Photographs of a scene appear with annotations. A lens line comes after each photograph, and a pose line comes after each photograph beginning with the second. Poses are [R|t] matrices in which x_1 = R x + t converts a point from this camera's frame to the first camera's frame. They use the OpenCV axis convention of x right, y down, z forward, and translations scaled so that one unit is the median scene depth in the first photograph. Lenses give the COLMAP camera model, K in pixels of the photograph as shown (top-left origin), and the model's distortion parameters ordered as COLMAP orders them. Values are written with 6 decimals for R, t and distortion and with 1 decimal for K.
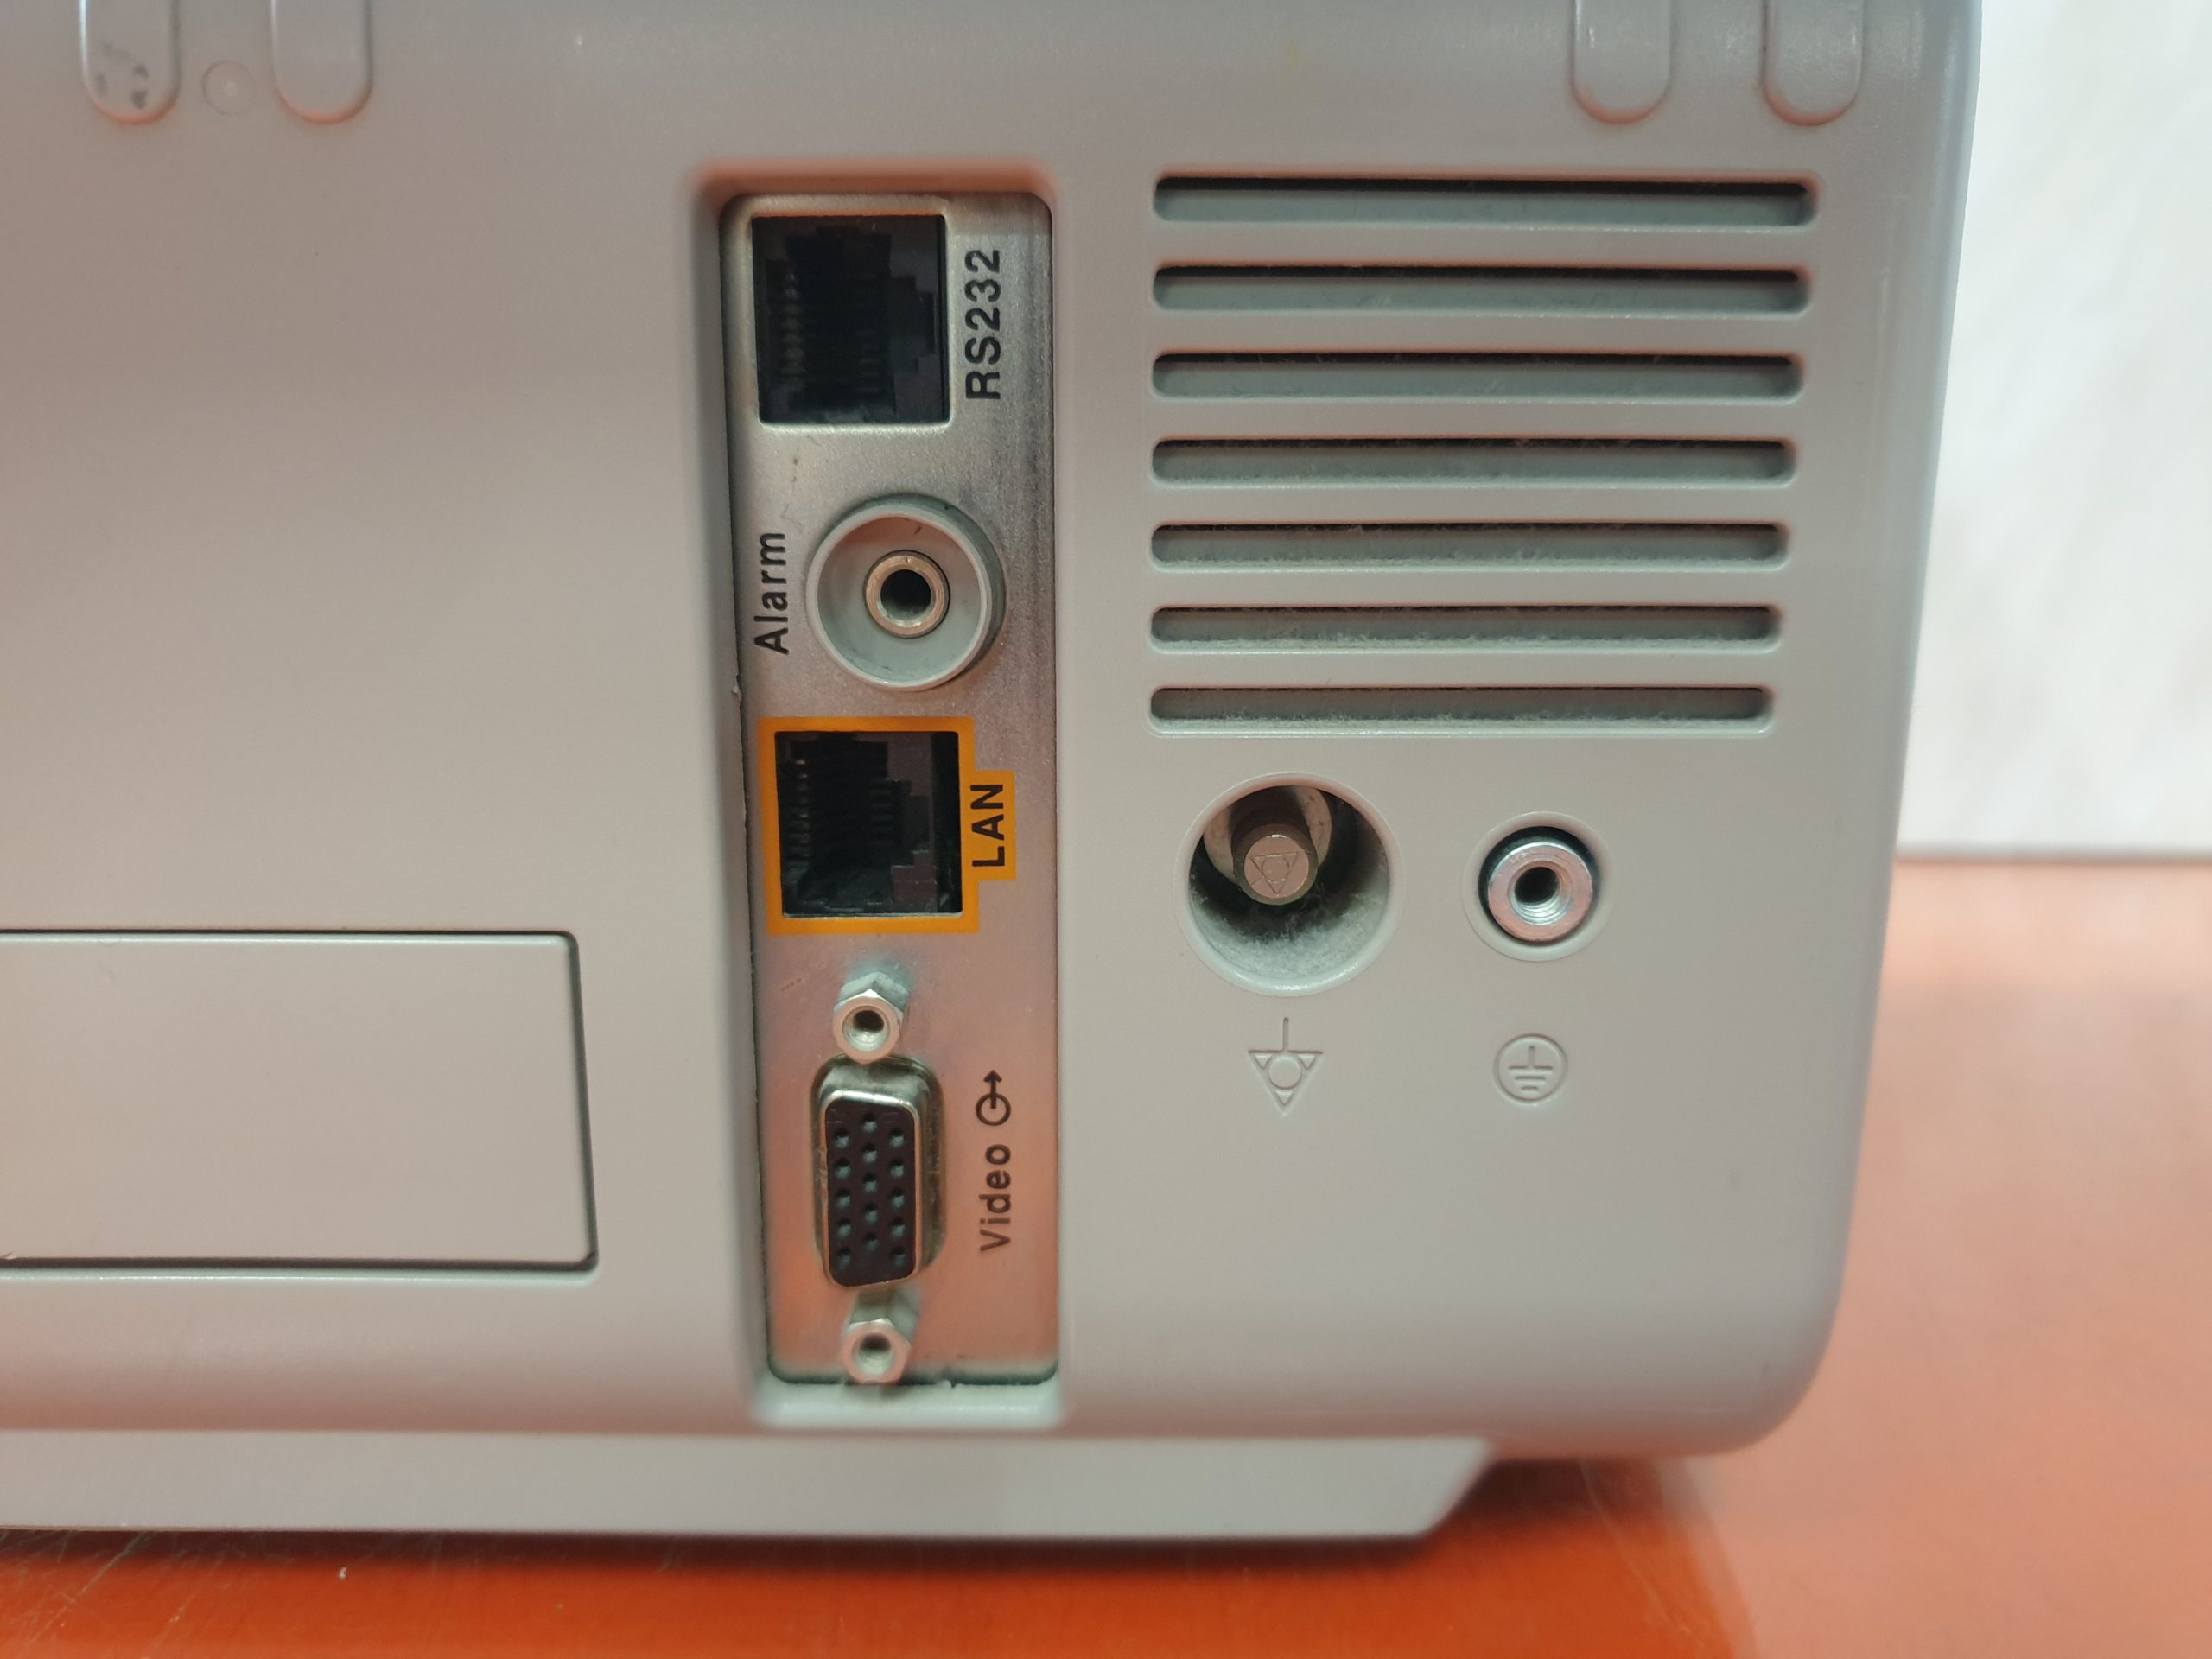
lens RADIAL K [[1779.6, 0, 1175.3], [0, 1779.6, 830.3], [0, 0, 1]] dist [0.031068, -0.001219]
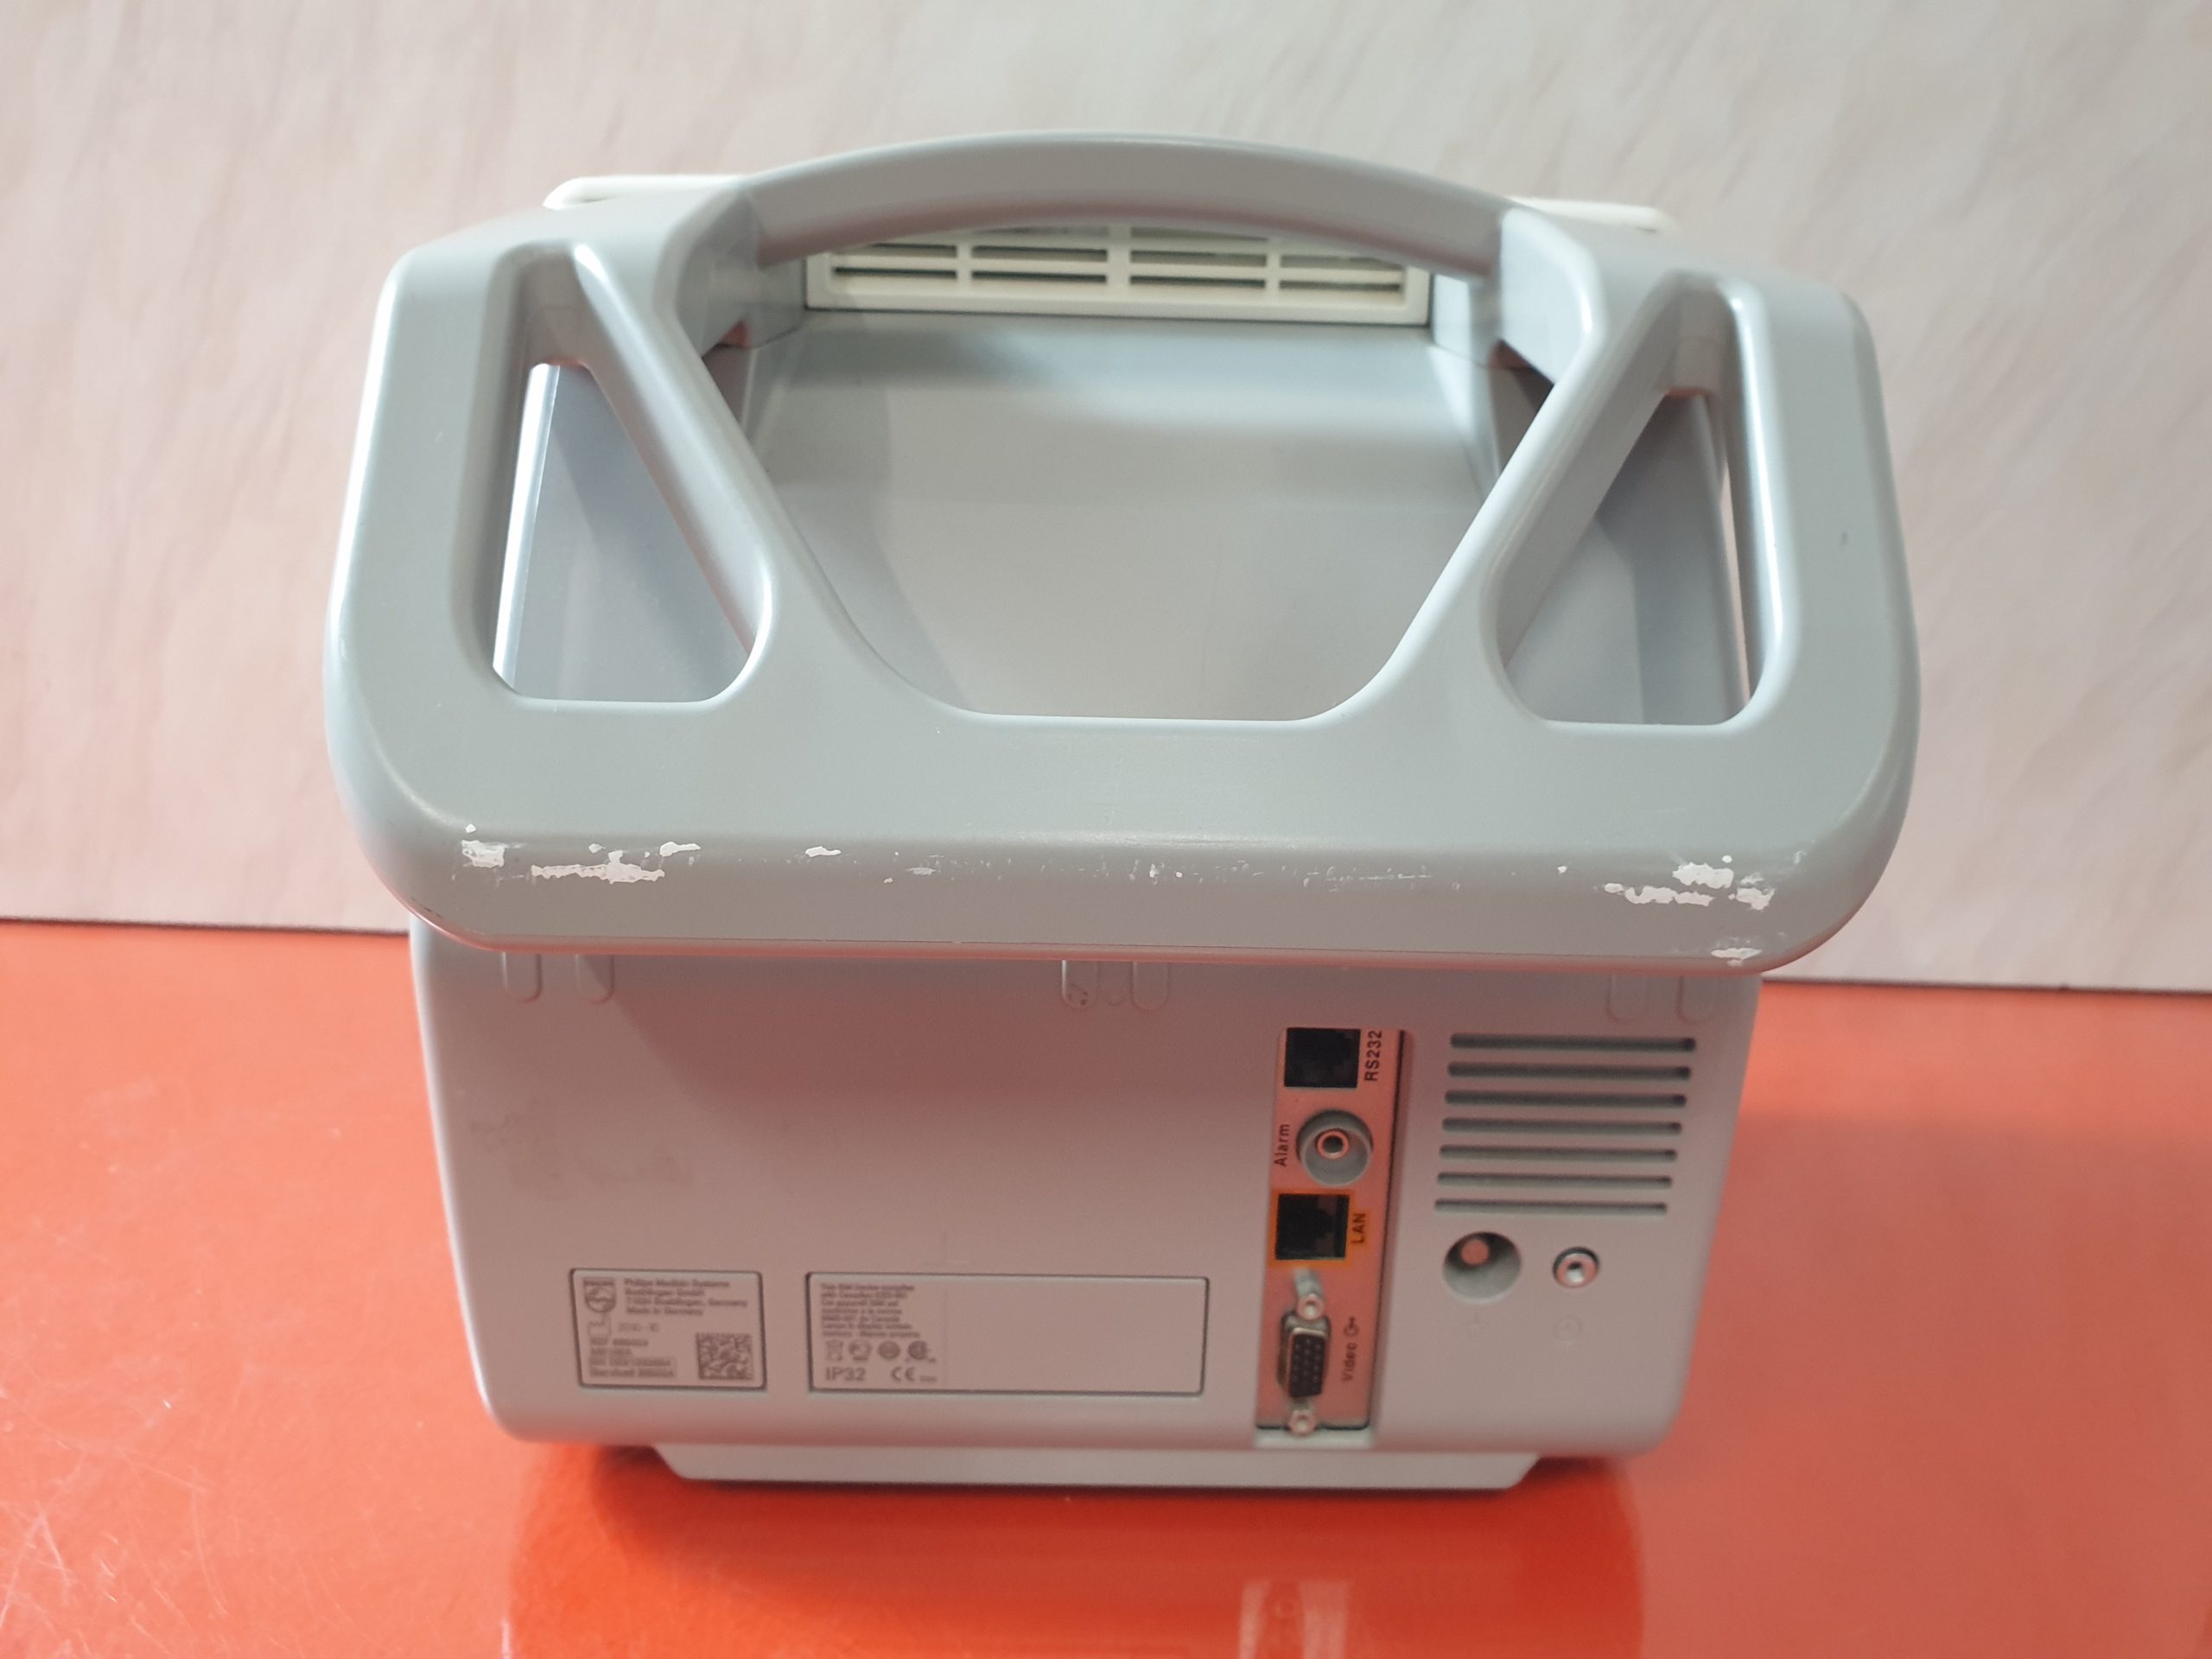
lens RADIAL K [[1807.3, 0, 1089.4], [0, 1807.3, 832.6], [0, 0, 1]] dist [0.001325, 0.034664]
pose [[0.999864, 0.016339, -0.002014, -0.492669], [-0.015932, 0.991172, 0.131625, -0.895016], [0.004147, -0.131575, 0.991298, -1.478328]]
